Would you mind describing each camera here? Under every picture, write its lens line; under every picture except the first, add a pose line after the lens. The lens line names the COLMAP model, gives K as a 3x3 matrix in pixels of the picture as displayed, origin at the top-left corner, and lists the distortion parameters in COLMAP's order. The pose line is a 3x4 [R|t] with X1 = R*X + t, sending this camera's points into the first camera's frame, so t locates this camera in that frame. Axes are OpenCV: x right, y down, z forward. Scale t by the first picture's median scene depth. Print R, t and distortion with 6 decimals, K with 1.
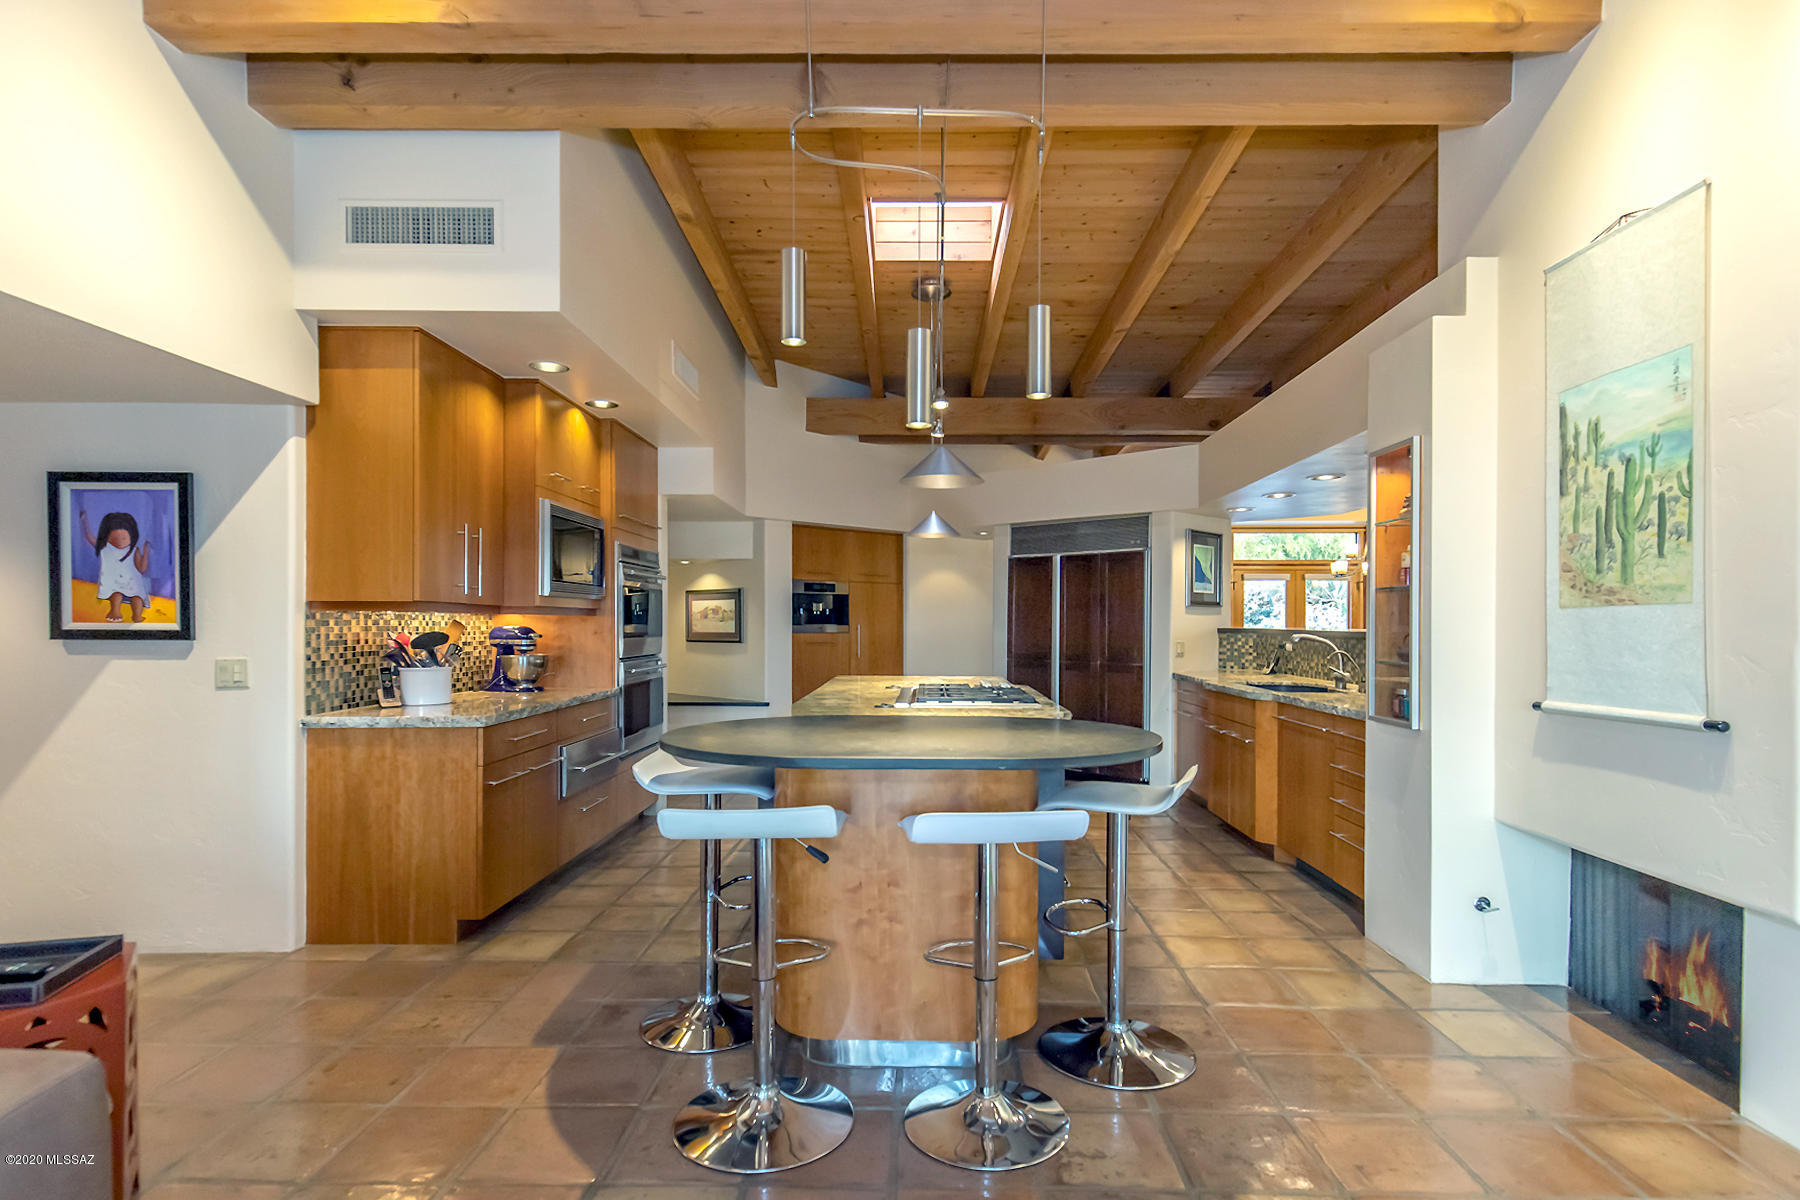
lens RADIAL K [[819.6, 0, 916.3], [0, 819.6, 603.0], [0, 0, 1]] dist [0.003212, 0.000075]
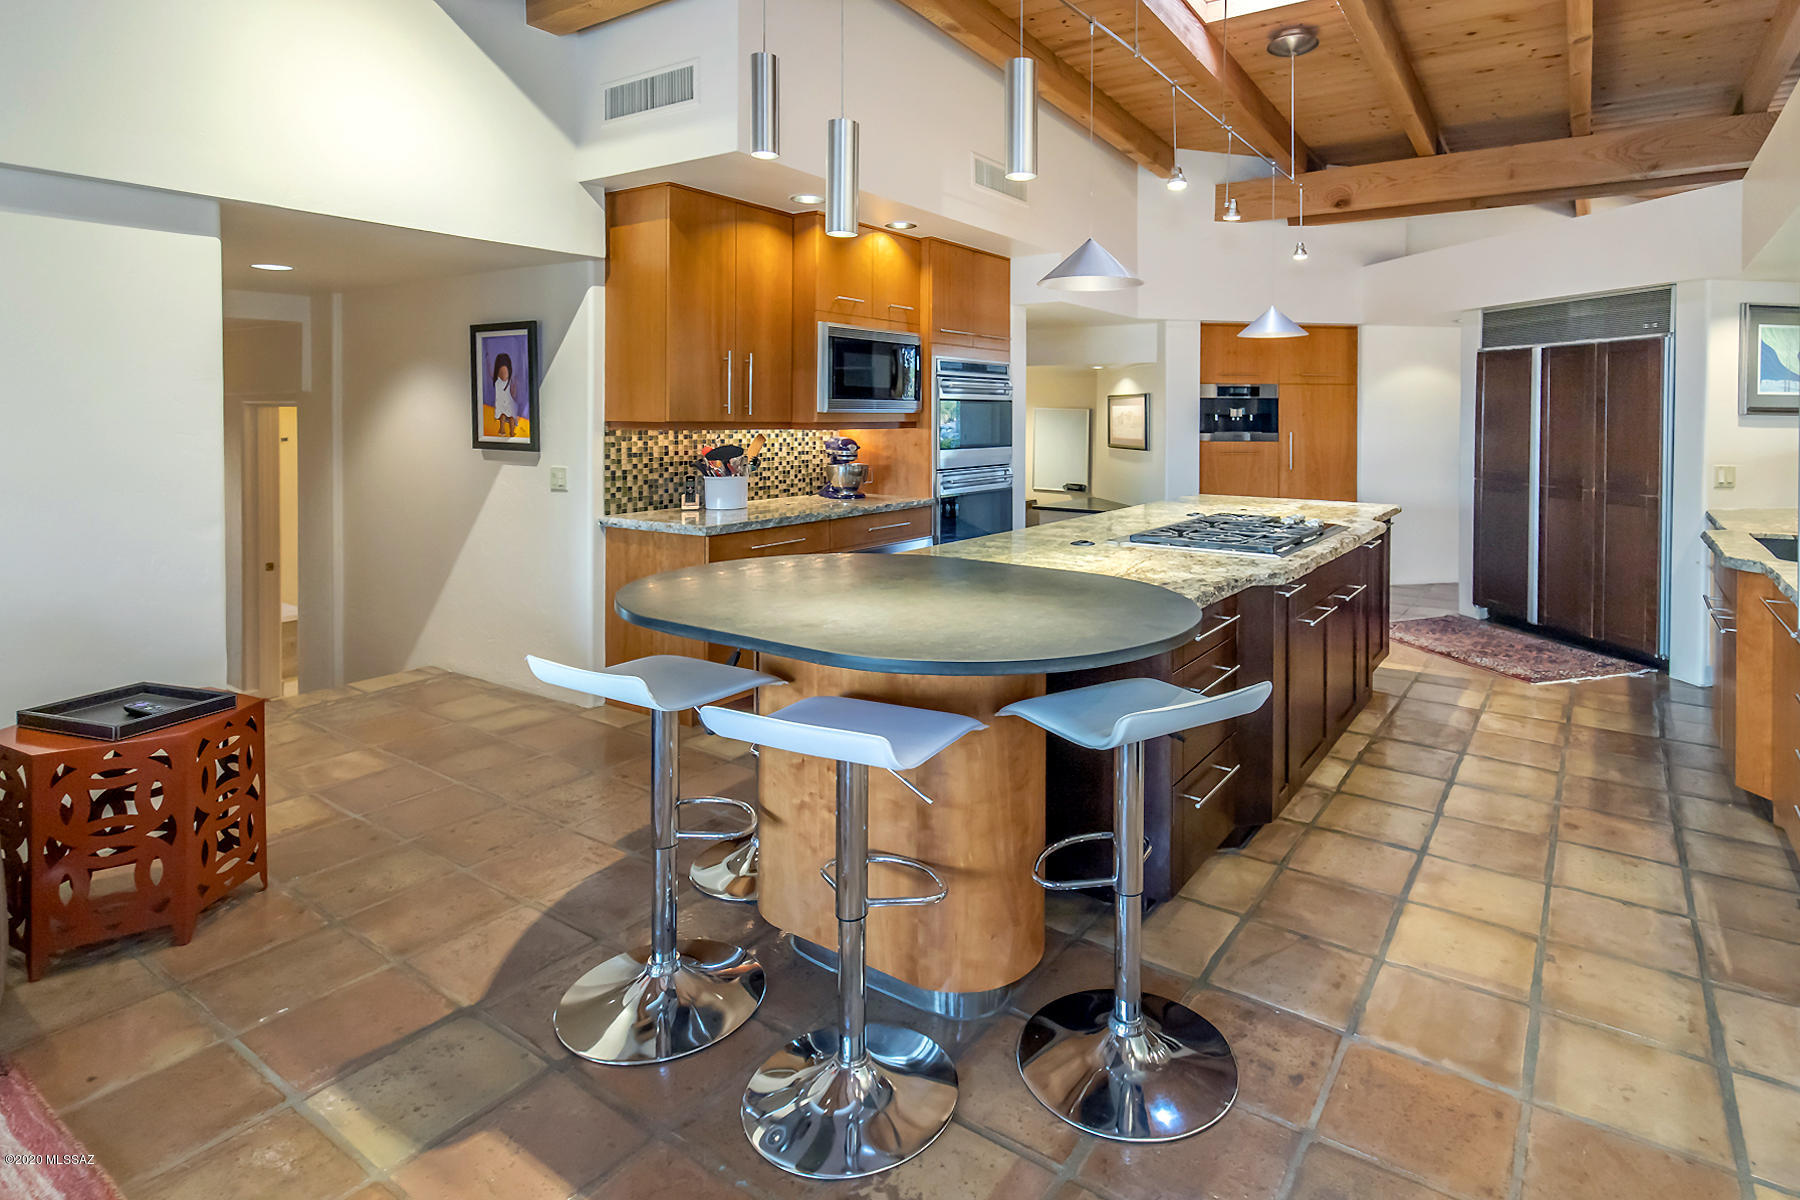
lens RADIAL K [[836.8, 0, 905.8], [0, 836.8, 413.0], [0, 0, 1]] dist [0.002416, 0.000066]
pose [[0.870257, -0.001013, -0.492596, 0.224612], [0.004170, 0.999977, 0.005311, -0.016868], [0.492580, -0.006677, 0.870242, 0.130959]]
